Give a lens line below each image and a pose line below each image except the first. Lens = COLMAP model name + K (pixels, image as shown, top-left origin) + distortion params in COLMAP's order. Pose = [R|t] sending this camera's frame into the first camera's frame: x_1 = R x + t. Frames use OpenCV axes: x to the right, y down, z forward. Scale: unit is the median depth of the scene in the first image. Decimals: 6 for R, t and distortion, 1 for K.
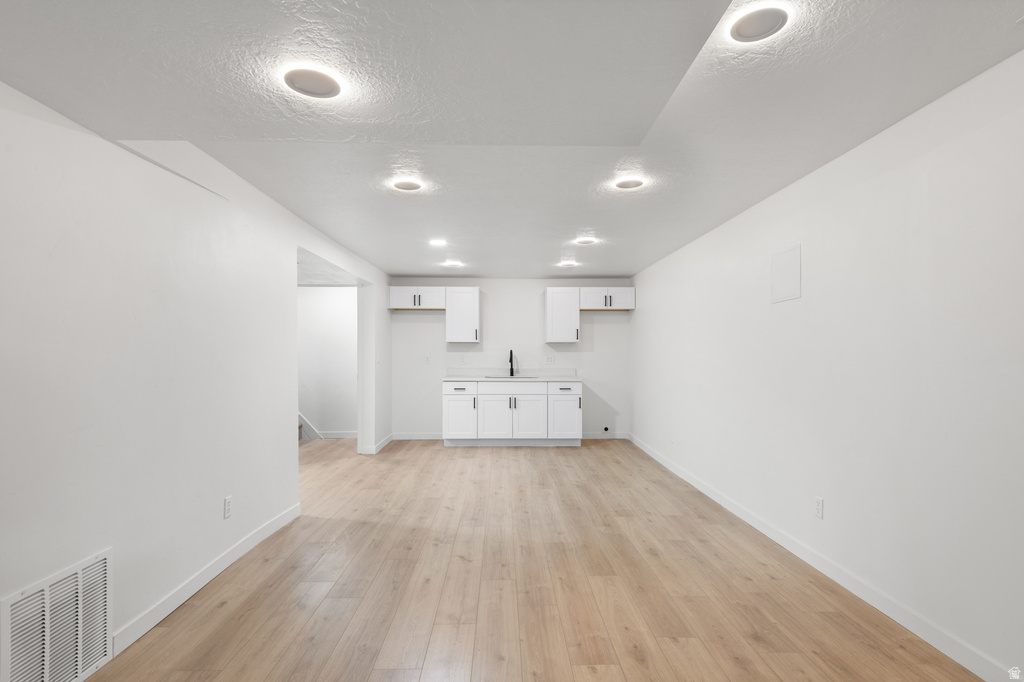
lens RADIAL K [[501.6, 0, 515.1], [0, 501.6, 350.6], [0, 0, 1]] dist [0.032036, -0.018817]
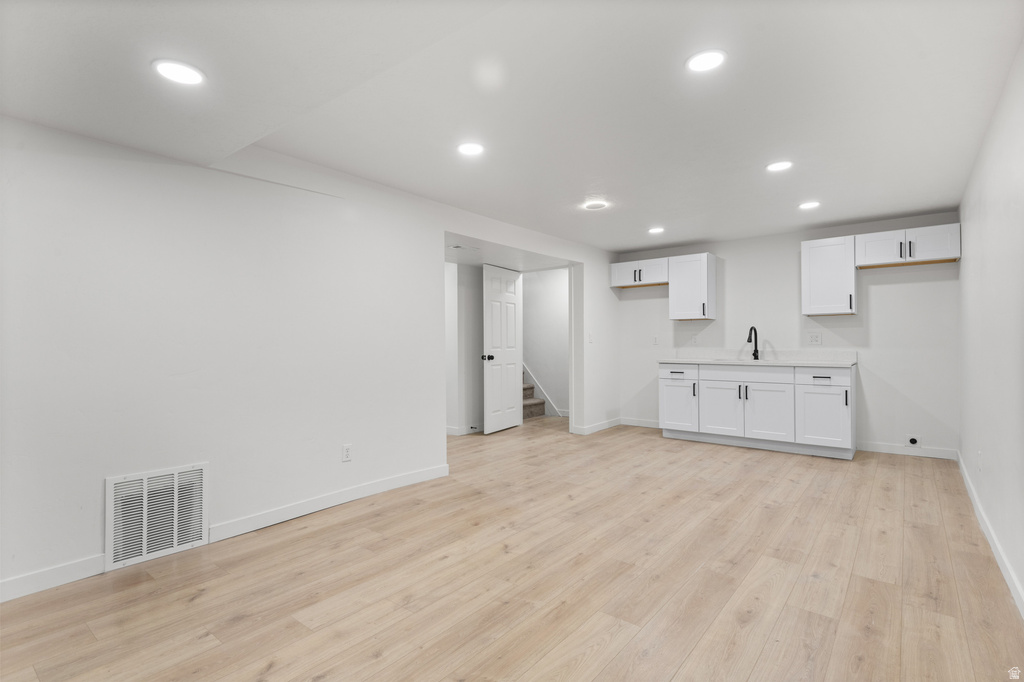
lens RADIAL K [[495.5, 0, 509.6], [0, 495.5, 343.9], [0, 0, 1]] dist [0.032360, -0.020340]
pose [[0.766331, -0.005260, -0.642424, 0.359882], [0.008525, 0.999962, 0.001981, 0.036571], [0.642389, -0.006995, 0.766347, 0.250228]]
